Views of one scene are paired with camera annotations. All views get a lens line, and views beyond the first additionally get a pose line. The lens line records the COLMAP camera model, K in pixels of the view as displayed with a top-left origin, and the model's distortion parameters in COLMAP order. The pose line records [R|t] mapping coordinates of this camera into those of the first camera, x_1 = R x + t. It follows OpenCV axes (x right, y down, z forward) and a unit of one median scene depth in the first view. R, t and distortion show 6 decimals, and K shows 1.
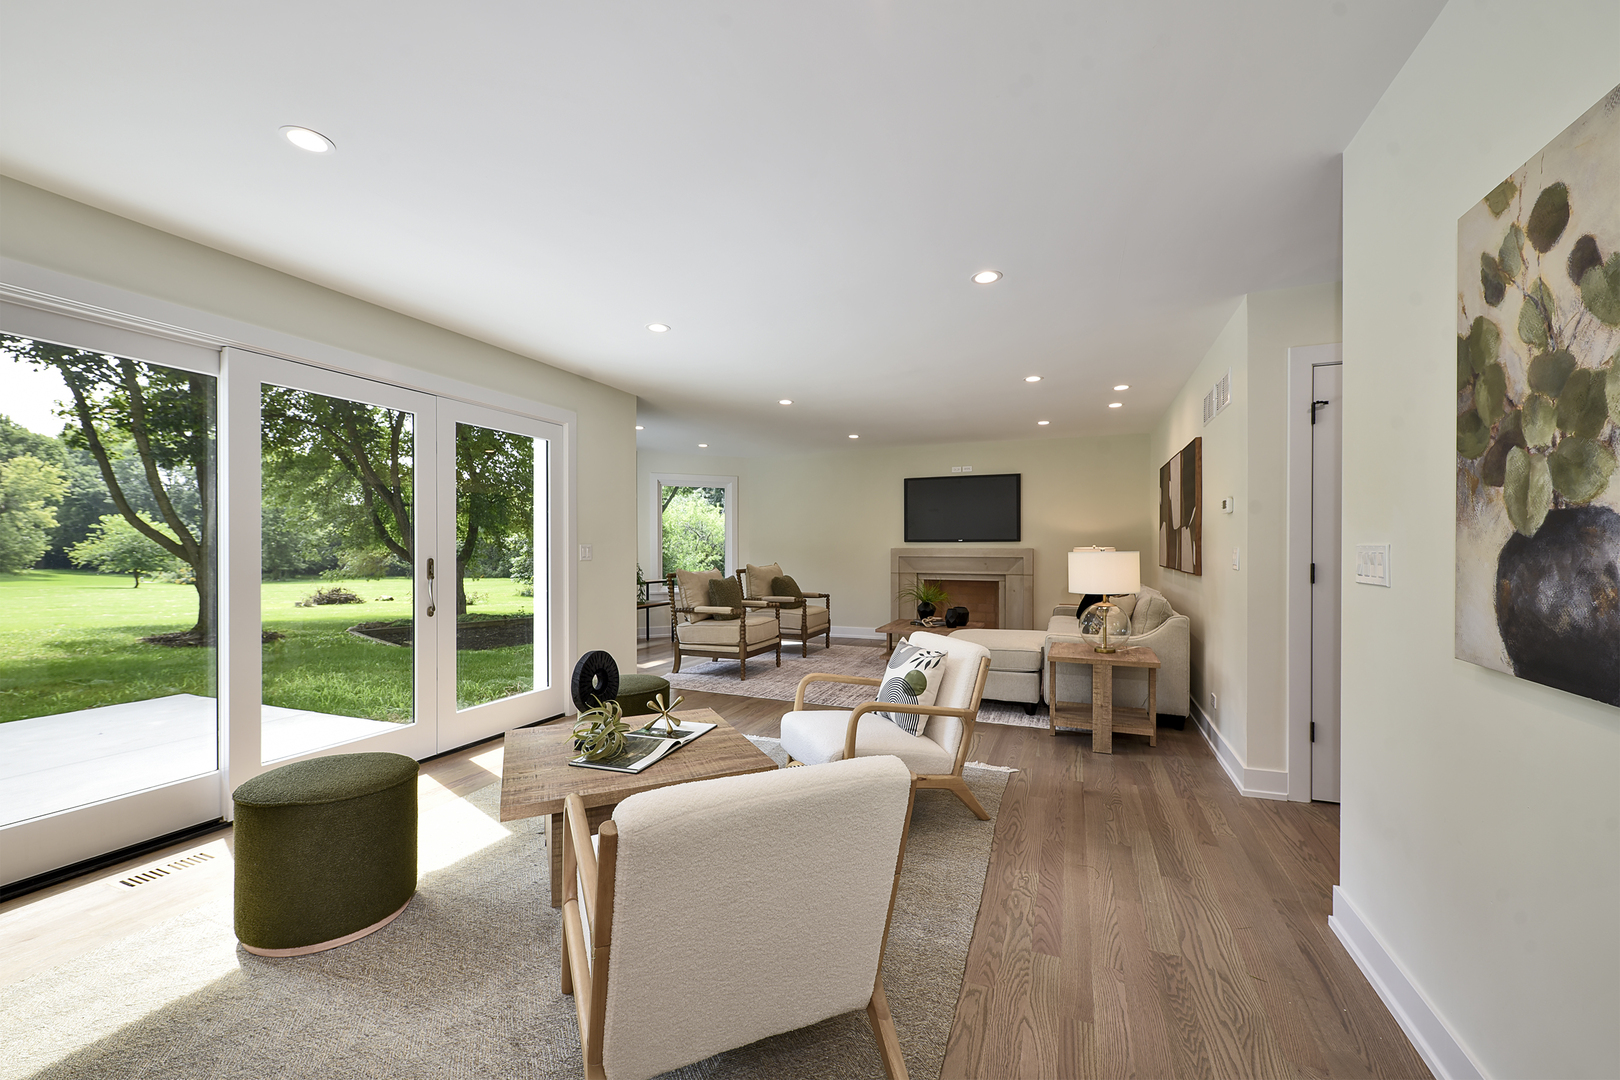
lens RADIAL K [[638.2, 0, 816.7], [0, 638.2, 546.0], [0, 0, 1]] dist [0.006951, -0.001768]
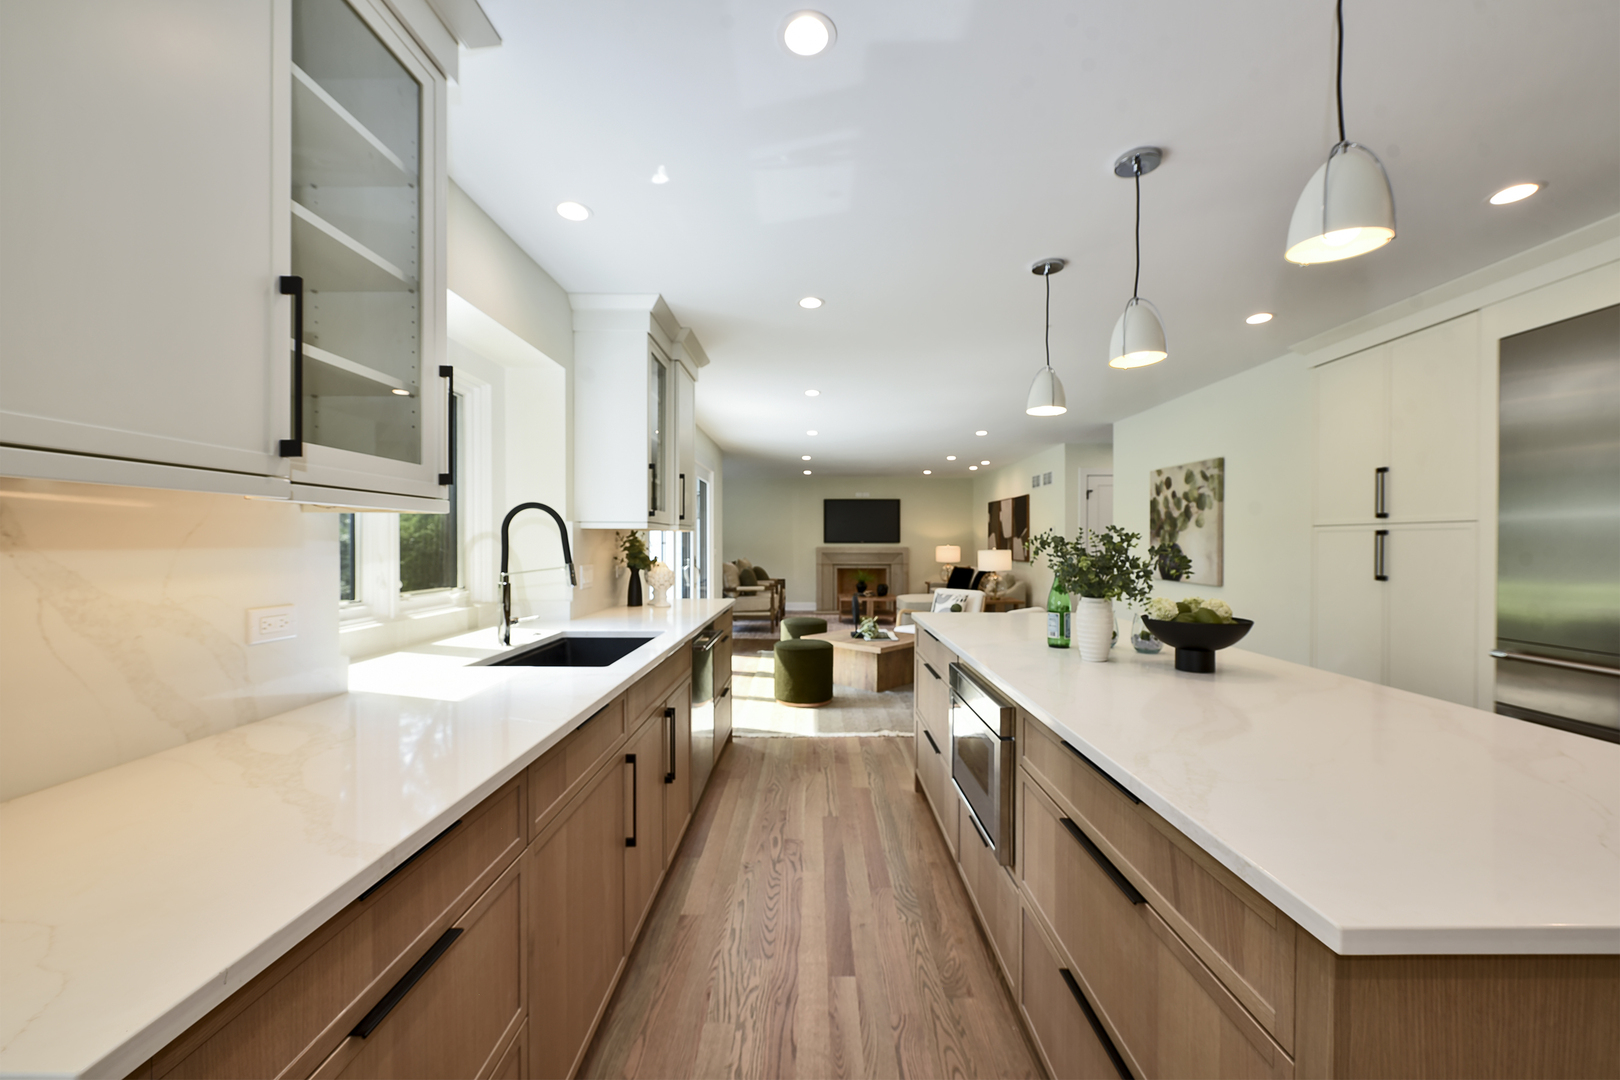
lens RADIAL K [[638.2, 0, 808.3], [0, 638.2, 547.9], [0, 0, 1]] dist [0.006951, -0.001768]
pose [[0.927235, -0.002028, 0.374476, -0.556187], [-0.001426, 0.999959, 0.008948, -0.010082], [-0.374478, -0.008831, 0.927194, -0.430161]]
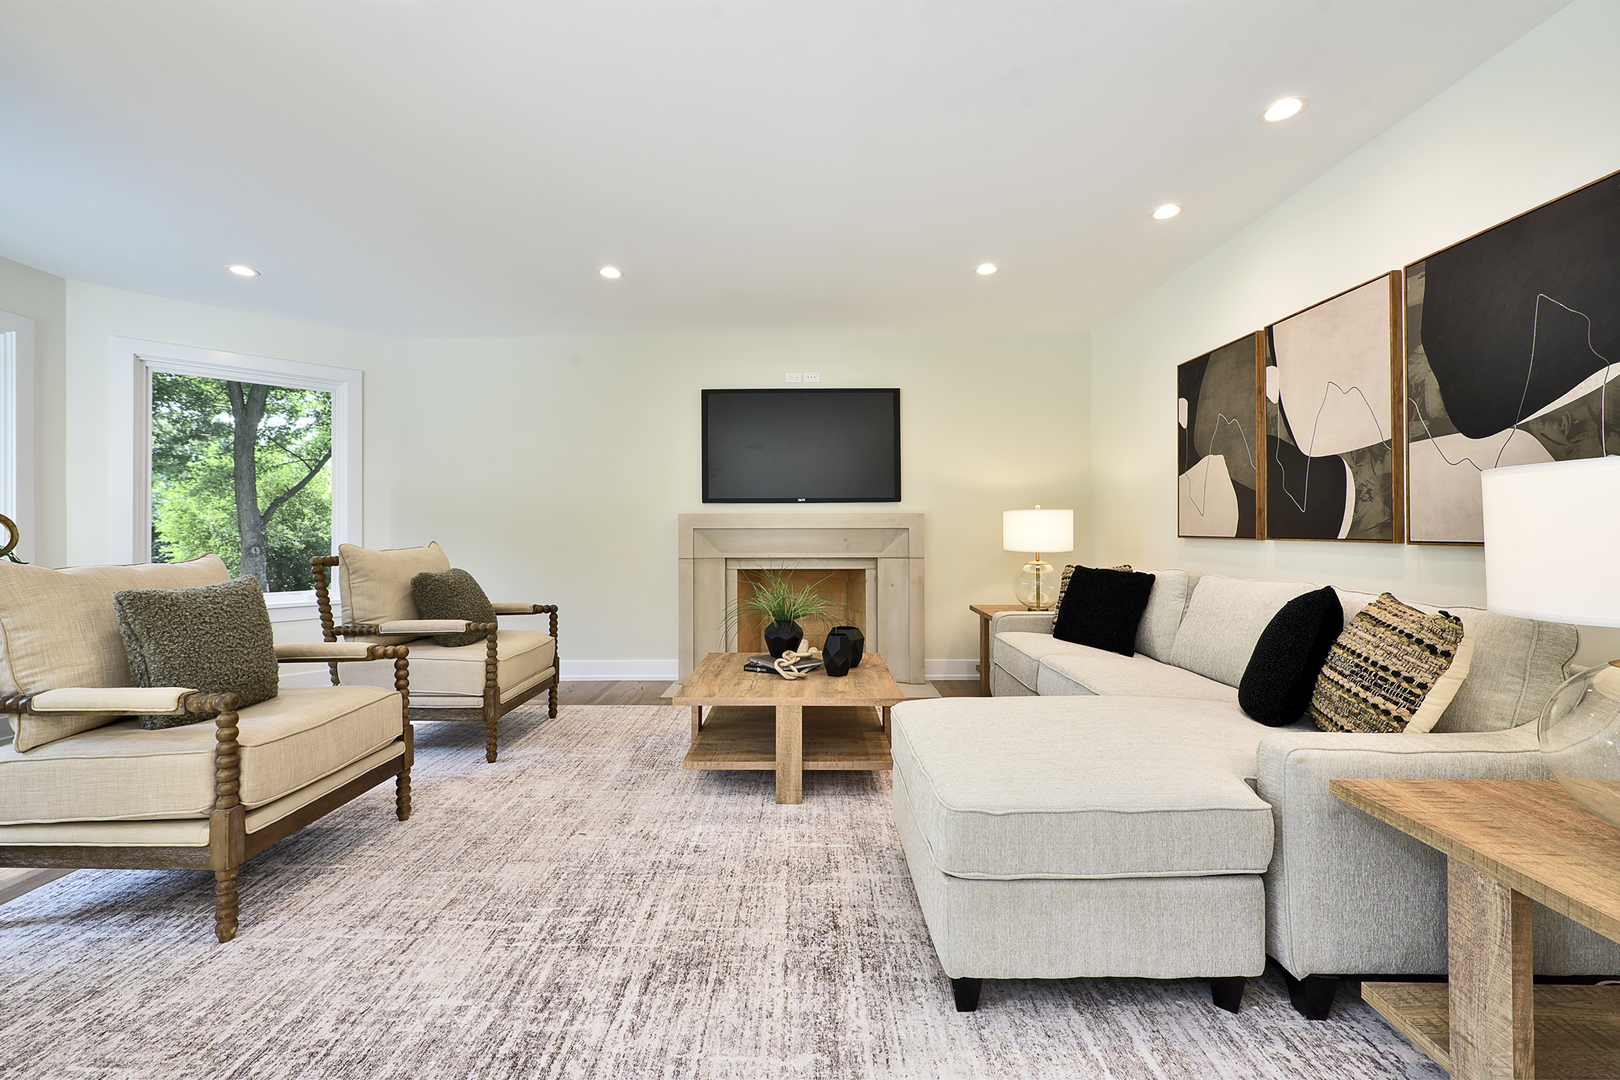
lens RADIAL K [[638.2, 0, 807.5], [0, 638.2, 531.9], [0, 0, 1]] dist [0.006951, -0.001768]
pose [[0.929379, -0.003974, 0.369105, 0.021145], [0.003073, 0.999991, 0.003029, 0.022118], [-0.369114, -0.001681, 0.929383, 0.562918]]
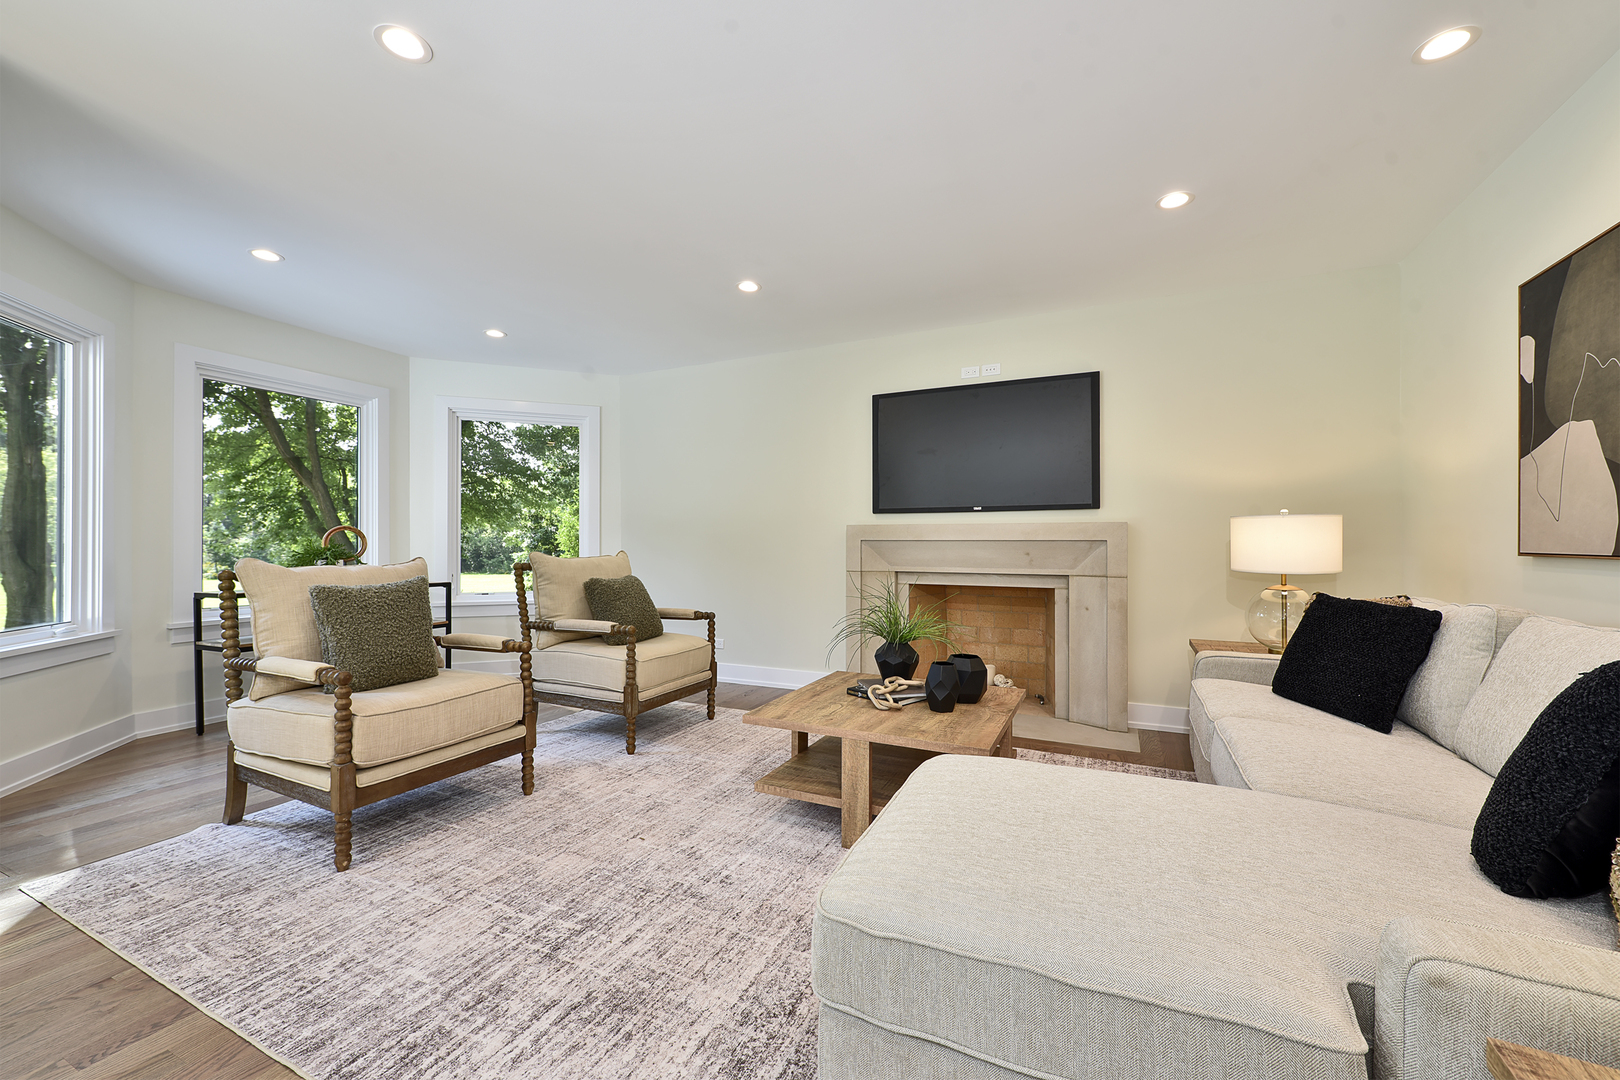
lens RADIAL K [[638.2, 0, 823.6], [0, 638.2, 544.2], [0, 0, 1]] dist [0.006951, -0.001768]
pose [[0.998500, 0.001305, -0.054737, 0.156940], [-0.001194, 0.999997, 0.002060, 0.023086], [0.054740, -0.001991, 0.998499, 0.583896]]
